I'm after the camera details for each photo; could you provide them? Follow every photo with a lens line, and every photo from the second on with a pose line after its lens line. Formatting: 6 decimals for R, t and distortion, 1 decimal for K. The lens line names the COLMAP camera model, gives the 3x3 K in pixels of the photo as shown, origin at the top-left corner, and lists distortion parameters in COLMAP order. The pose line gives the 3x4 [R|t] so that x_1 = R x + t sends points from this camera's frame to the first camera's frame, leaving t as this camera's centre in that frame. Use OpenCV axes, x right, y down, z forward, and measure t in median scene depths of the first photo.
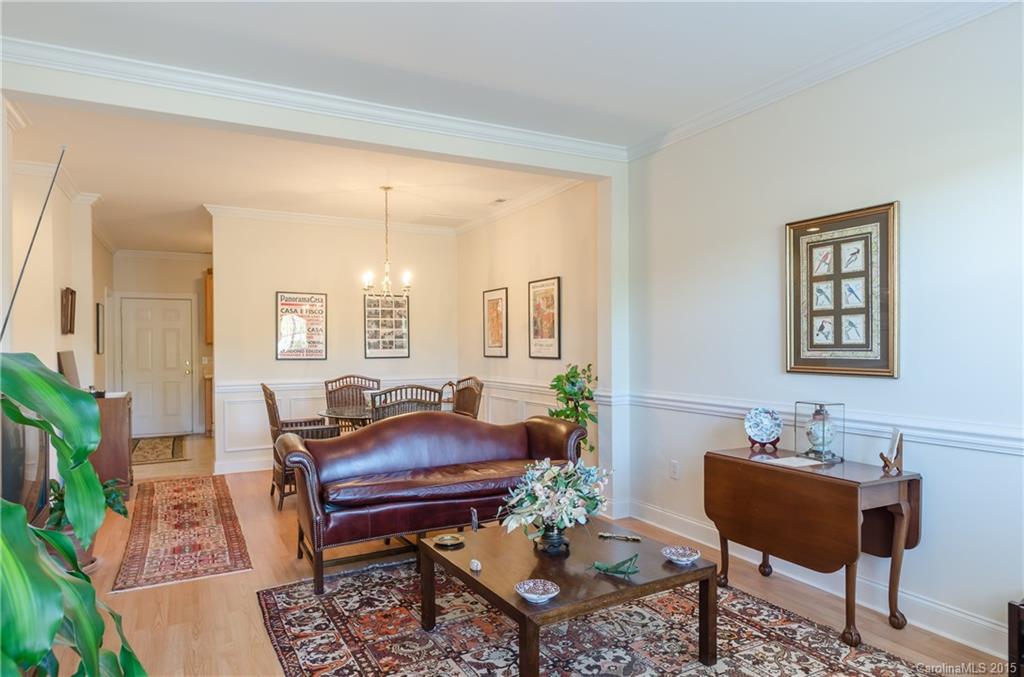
lens RADIAL K [[602.9, 0, 506.8], [0, 602.9, 353.2], [0, 0, 1]] dist [0.004053, -0.003658]
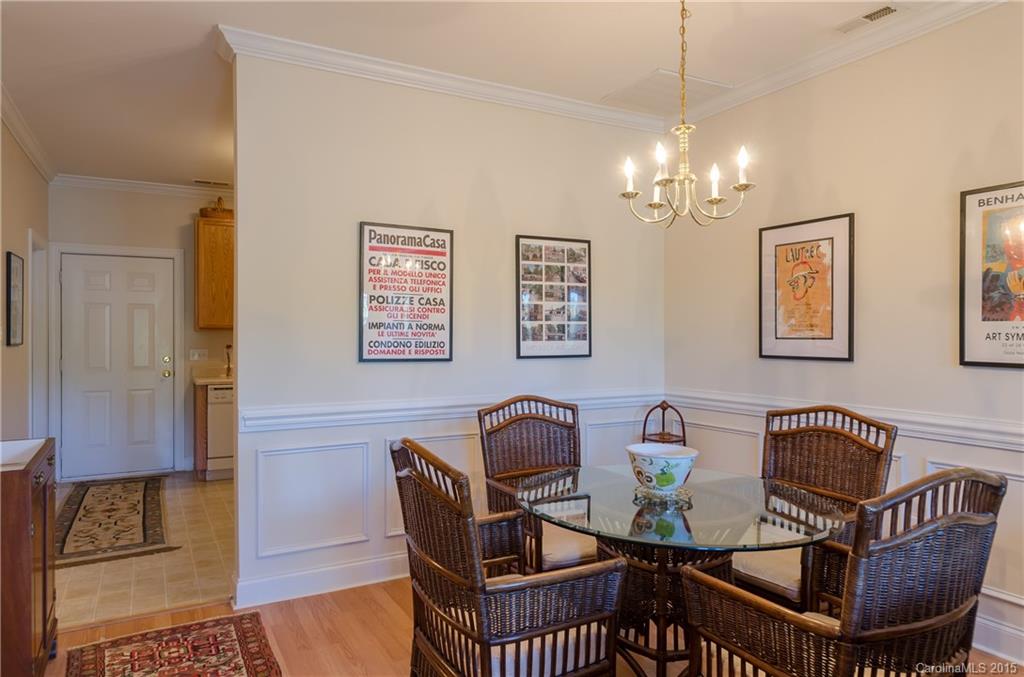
lens RADIAL K [[602.9, 0, 472.8], [0, 602.9, 338.1], [0, 0, 1]] dist [0.004053, -0.003658]
pose [[0.999977, 0.006681, 0.001481, -0.272209], [-0.006675, 0.999971, -0.003761, -0.006530], [-0.001506, 0.003751, 0.999992, 0.477192]]
